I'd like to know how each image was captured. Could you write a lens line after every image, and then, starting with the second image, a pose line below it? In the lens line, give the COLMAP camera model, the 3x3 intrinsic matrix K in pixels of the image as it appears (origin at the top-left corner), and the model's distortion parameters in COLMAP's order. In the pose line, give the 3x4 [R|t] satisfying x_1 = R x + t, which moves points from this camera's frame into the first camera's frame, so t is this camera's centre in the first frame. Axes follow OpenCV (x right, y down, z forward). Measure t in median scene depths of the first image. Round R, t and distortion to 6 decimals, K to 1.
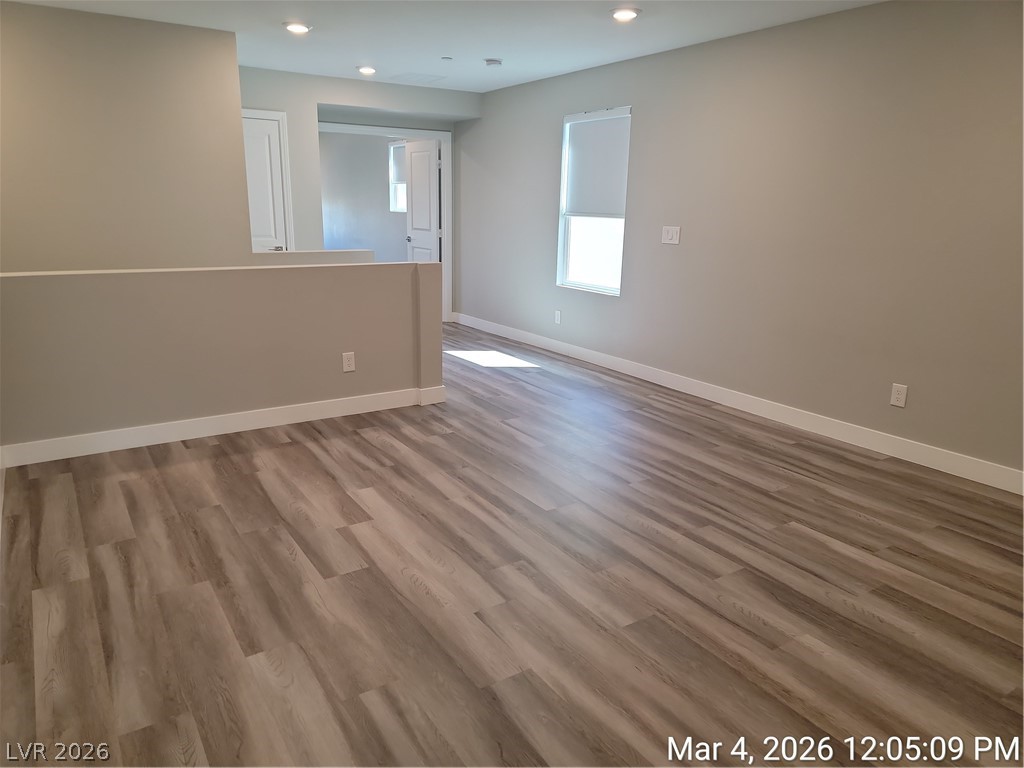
lens RADIAL K [[708.1, 0, 511.7], [0, 708.1, 377.2], [0, 0, 1]] dist [0.094048, -0.071247]
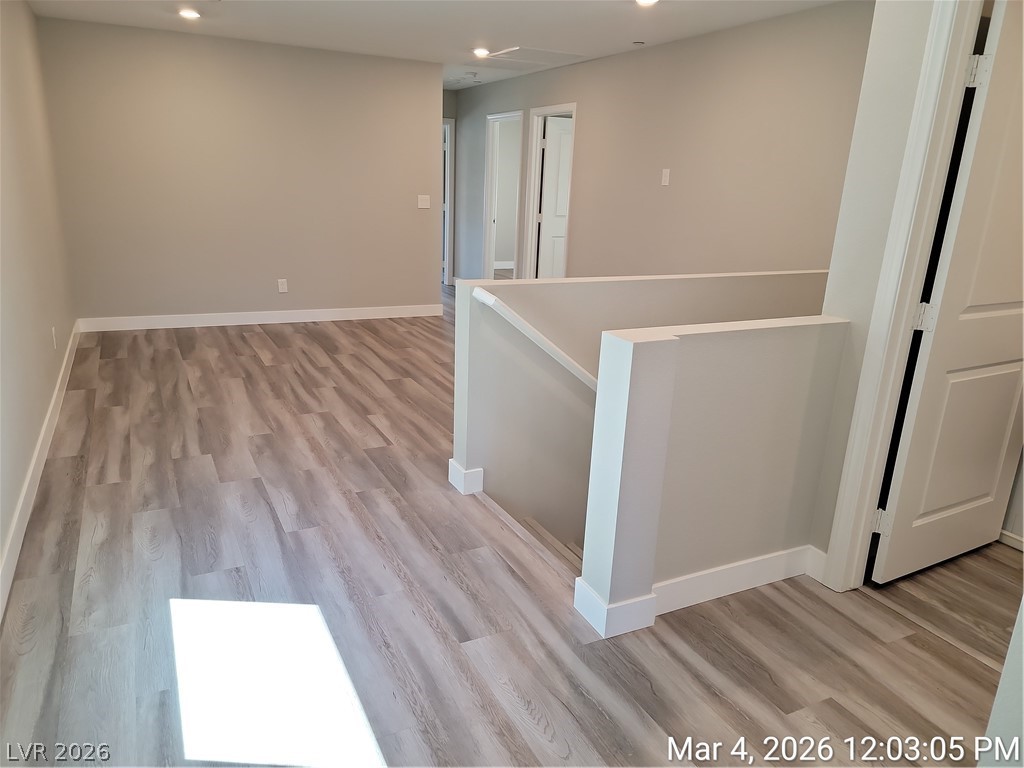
lens RADIAL K [[708.1, 0, 503.8], [0, 708.1, 382.6], [0, 0, 1]] dist [0.069372, -0.049054]
pose [[-0.991640, -0.082280, 0.099395, -0.226727], [-0.021836, 0.866210, 0.499203, -0.427529], [-0.127171, 0.492860, -0.860765, 1.690280]]
